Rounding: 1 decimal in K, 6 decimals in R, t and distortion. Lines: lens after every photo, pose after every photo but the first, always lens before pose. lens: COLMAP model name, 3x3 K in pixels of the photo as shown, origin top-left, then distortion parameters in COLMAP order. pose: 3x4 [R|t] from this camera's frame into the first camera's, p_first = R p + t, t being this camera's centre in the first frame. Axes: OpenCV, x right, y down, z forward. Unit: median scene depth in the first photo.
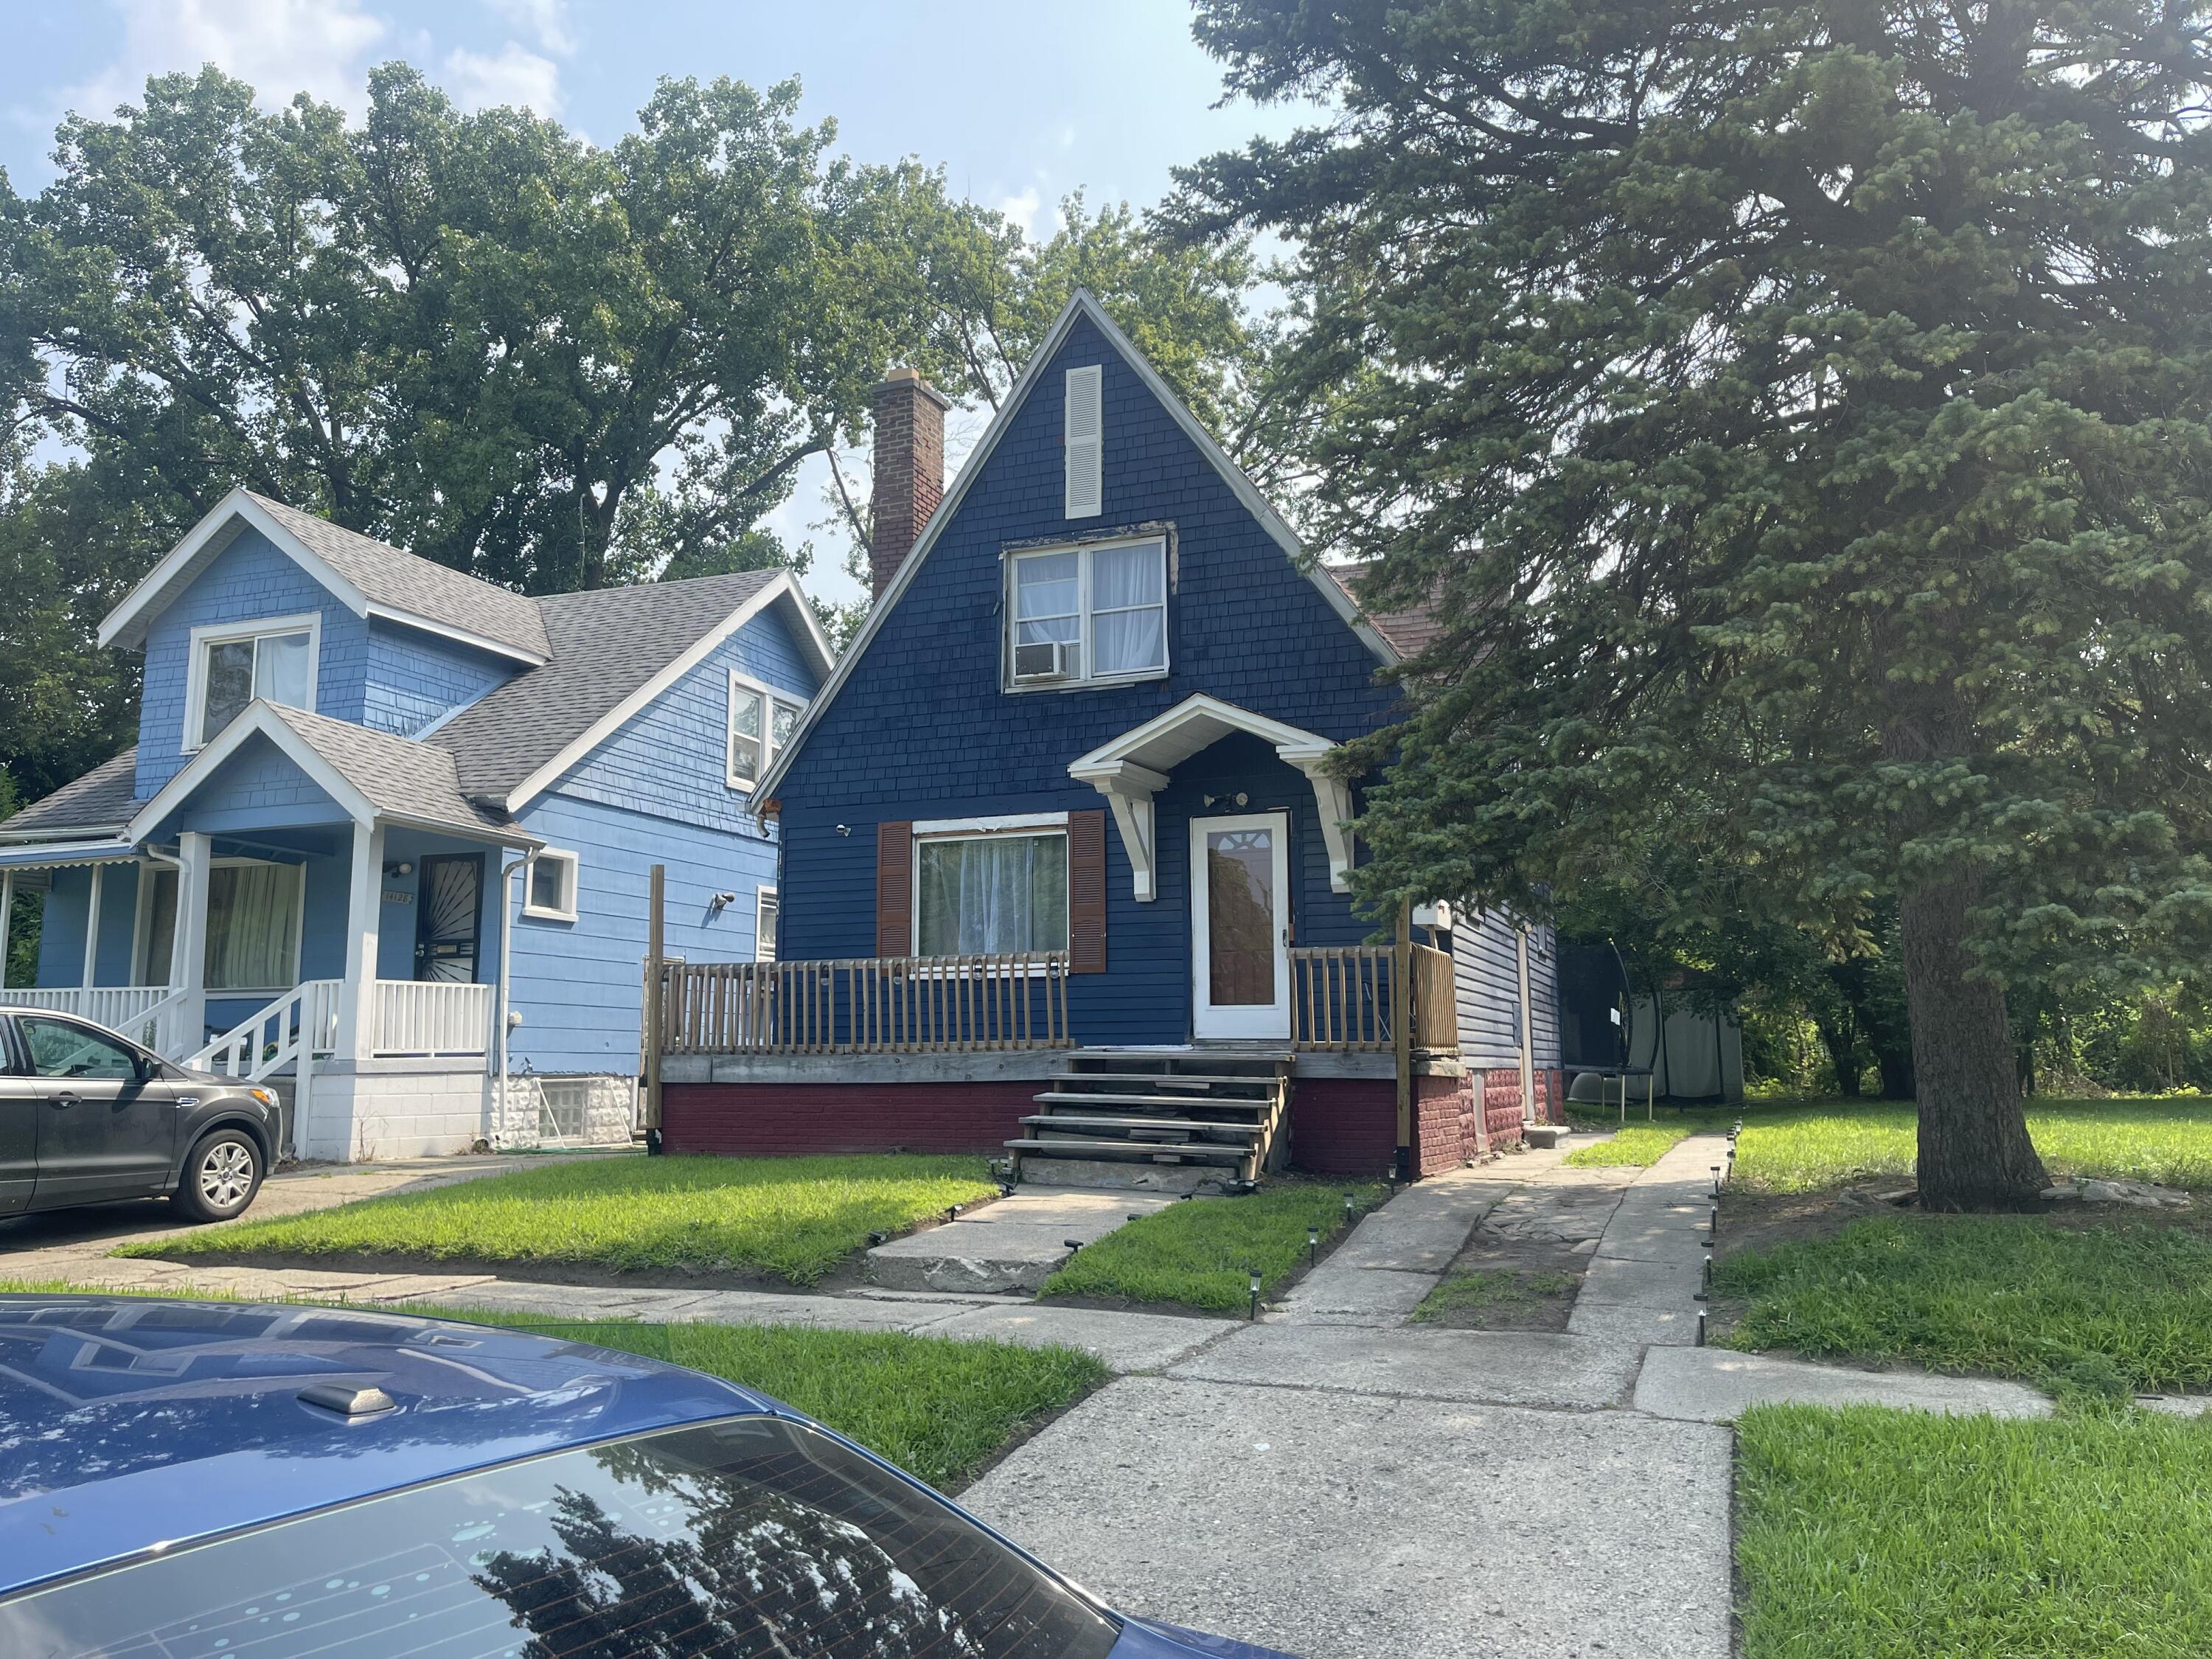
lens RADIAL K [[1686.8, 0, 1105.0], [0, 1686.8, 819.6], [0, 0, 1]] dist [0.067274, -0.084604]
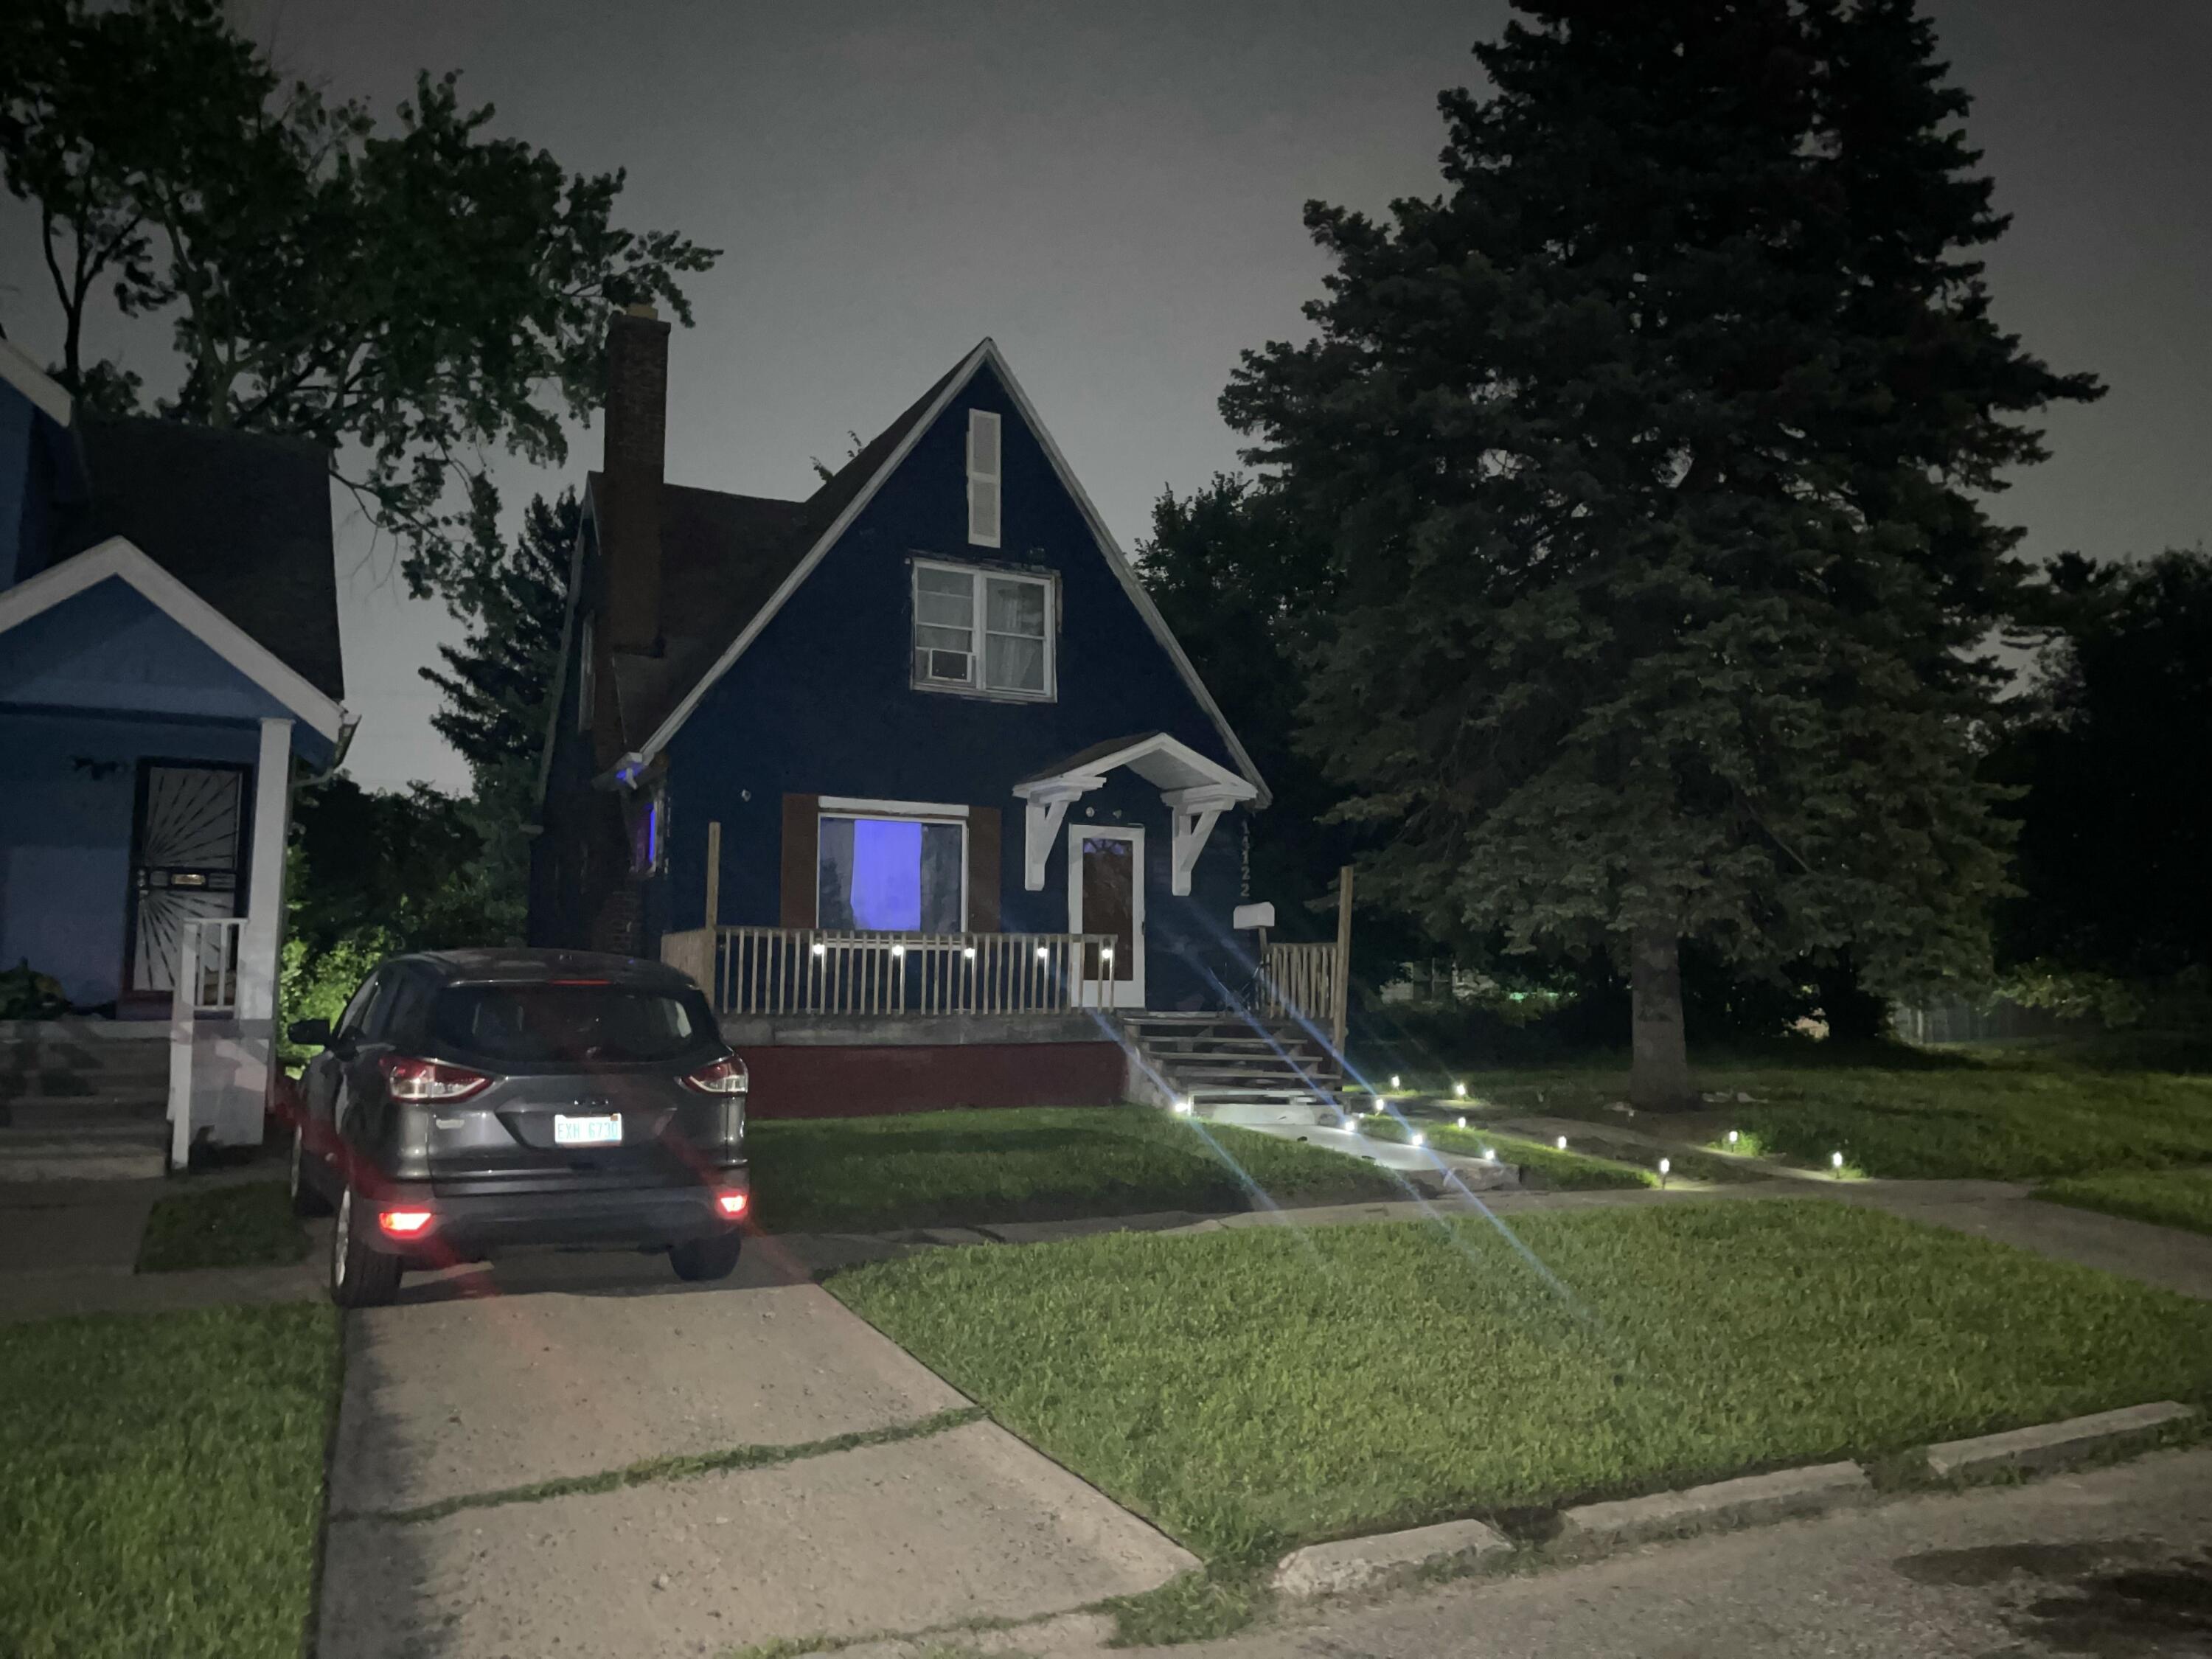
lens RADIAL K [[1686.8, 0, 1122.9], [0, 1686.8, 818.1], [0, 0, 1]] dist [0.067274, -0.084604]
pose [[0.645602, 0.095898, 0.757629, -0.846523], [-0.113635, 0.993103, -0.028871, 0.025697], [-0.755172, -0.067454, 0.652047, 0.191870]]
